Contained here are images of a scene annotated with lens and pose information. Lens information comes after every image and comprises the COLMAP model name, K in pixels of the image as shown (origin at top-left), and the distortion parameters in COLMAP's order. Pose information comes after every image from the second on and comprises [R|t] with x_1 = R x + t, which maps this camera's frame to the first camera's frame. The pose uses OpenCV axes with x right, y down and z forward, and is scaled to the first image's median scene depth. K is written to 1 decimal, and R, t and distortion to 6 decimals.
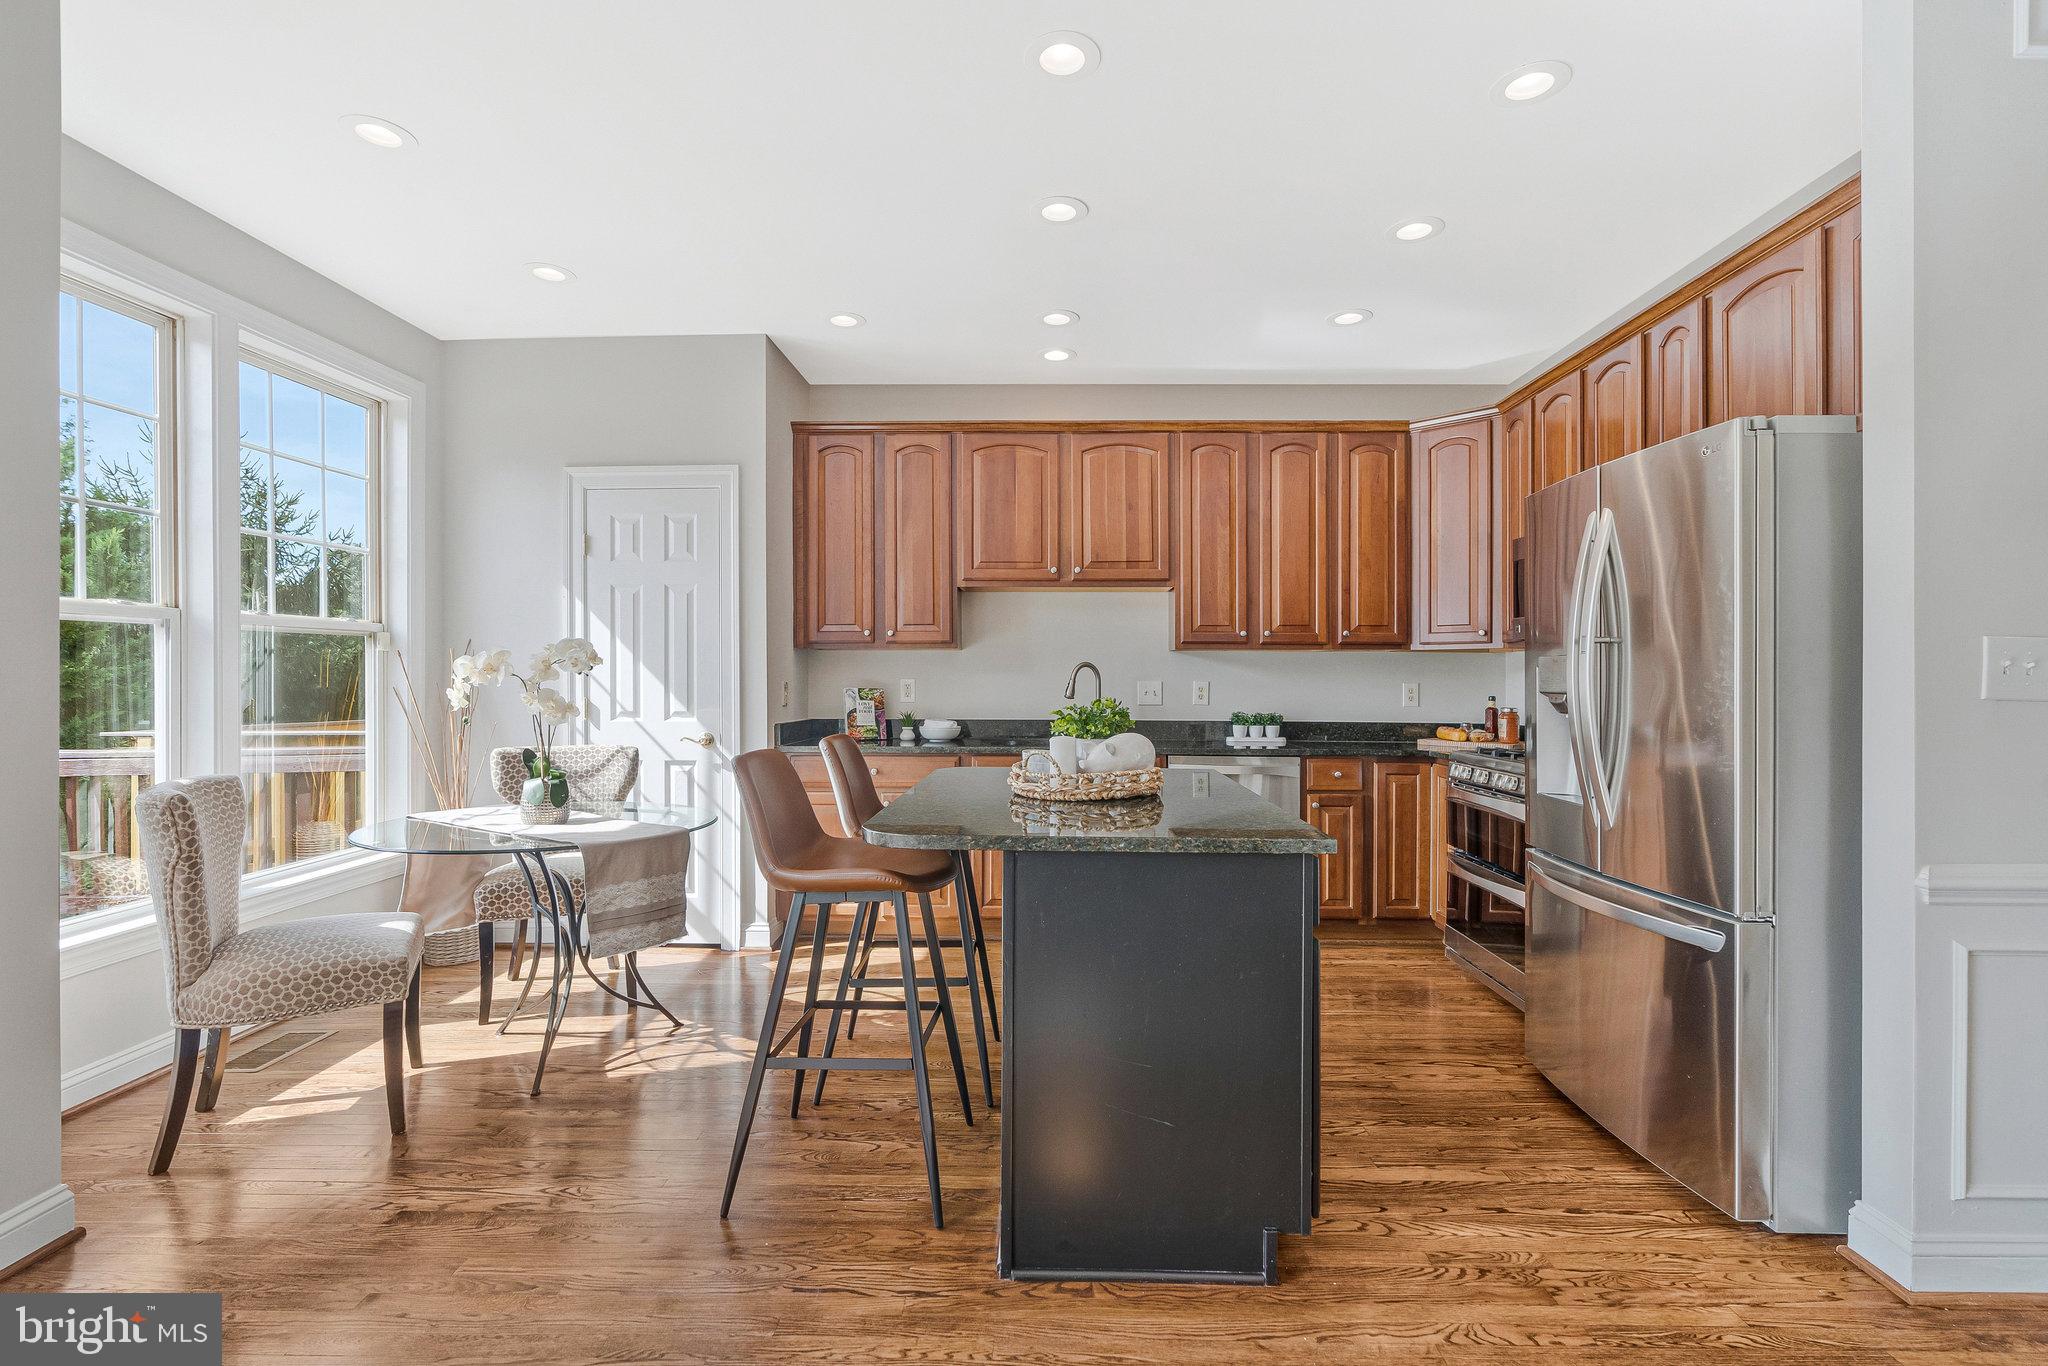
lens RADIAL K [[950.4, 0, 999.5], [0, 950.4, 680.4], [0, 0, 1]] dist [-0.004131, 0.000215]
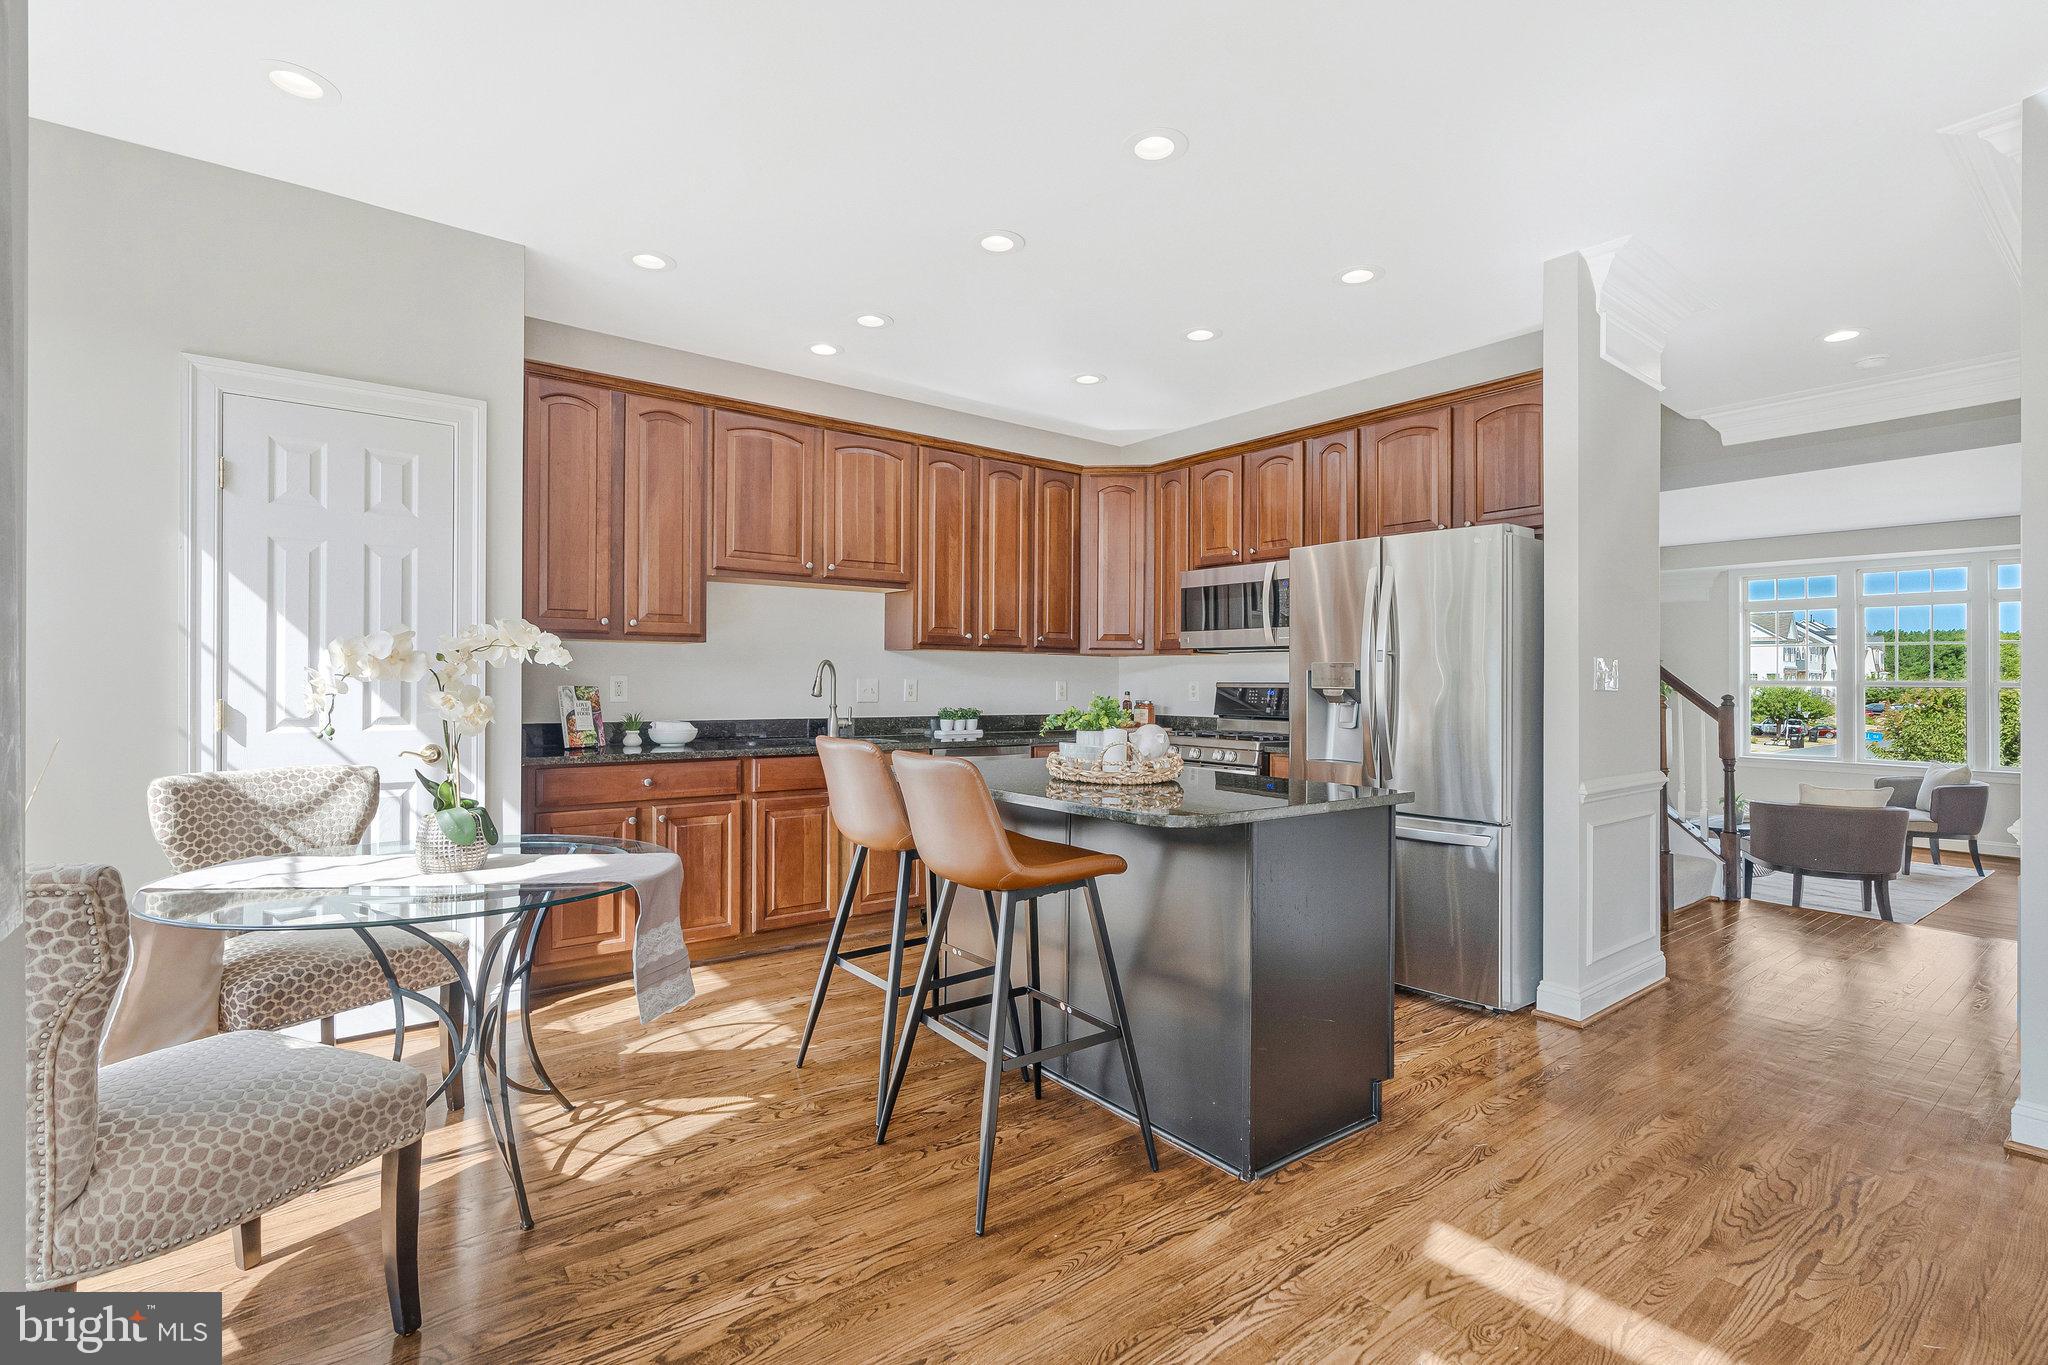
lens RADIAL K [[947.4, 0, 1017.0], [0, 947.4, 679.8], [0, 0, 1]] dist [0.001306, 0.000417]
pose [[0.778381, 0.003661, 0.627782, -0.403995], [-0.003154, 0.999993, -0.001920, 0.003302], [-0.627785, -0.000485, 0.778387, 0.109642]]
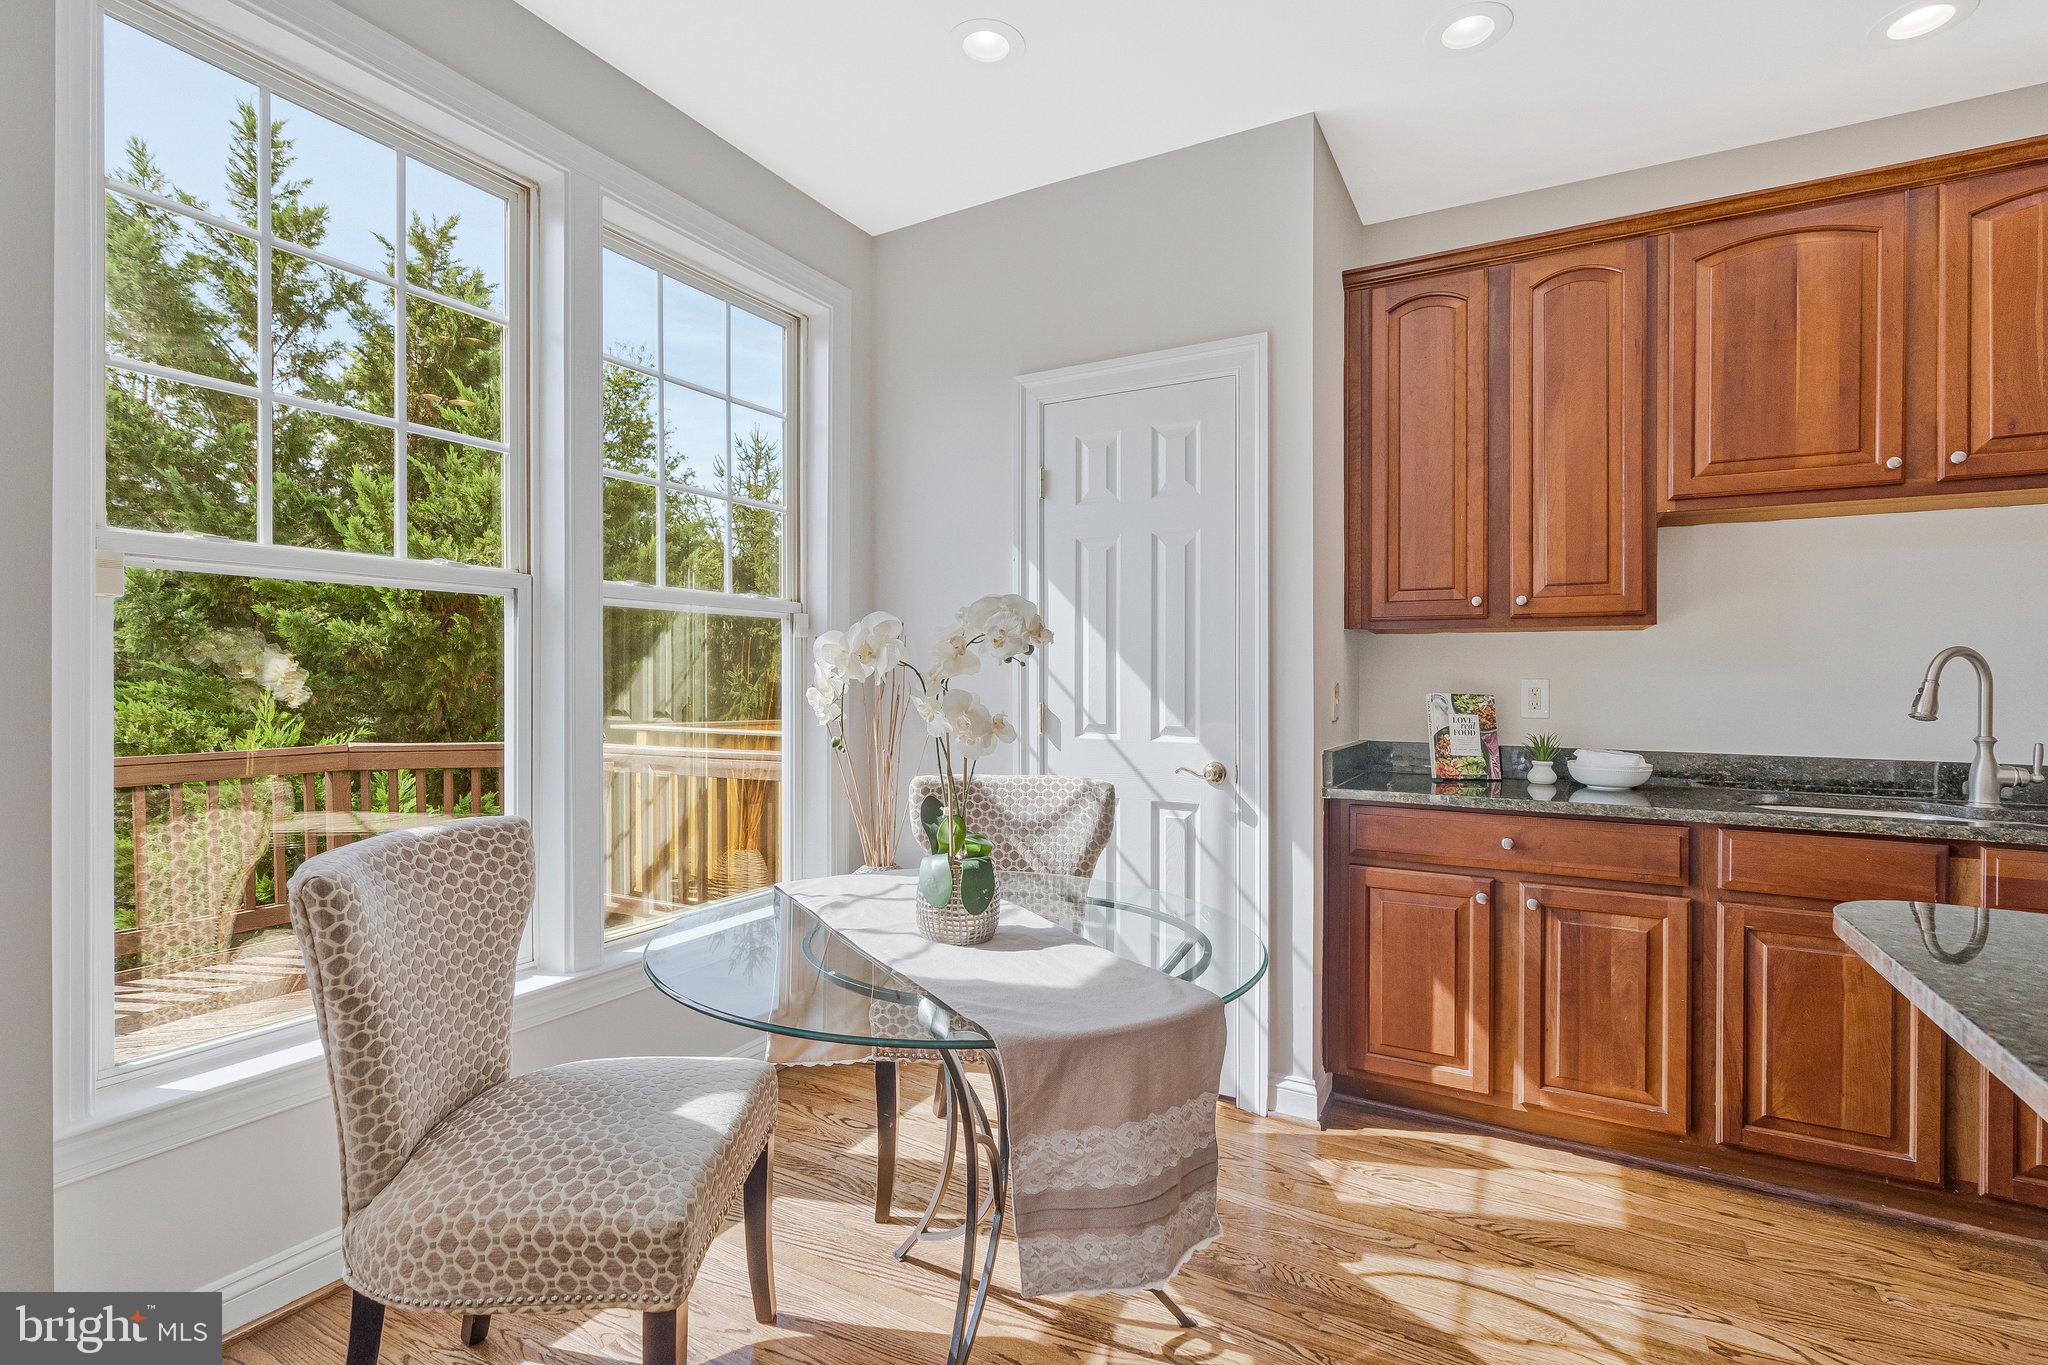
lens RADIAL K [[950.4, 0, 999.5], [0, 950.4, 679.9], [0, 0, 1]] dist [-0.004131, 0.000215]
pose [[0.889792, 0.002961, -0.456356, -0.140226], [-0.006770, 0.999955, -0.006714, 0.005474], [0.456316, 0.009064, 0.889772, 0.353298]]
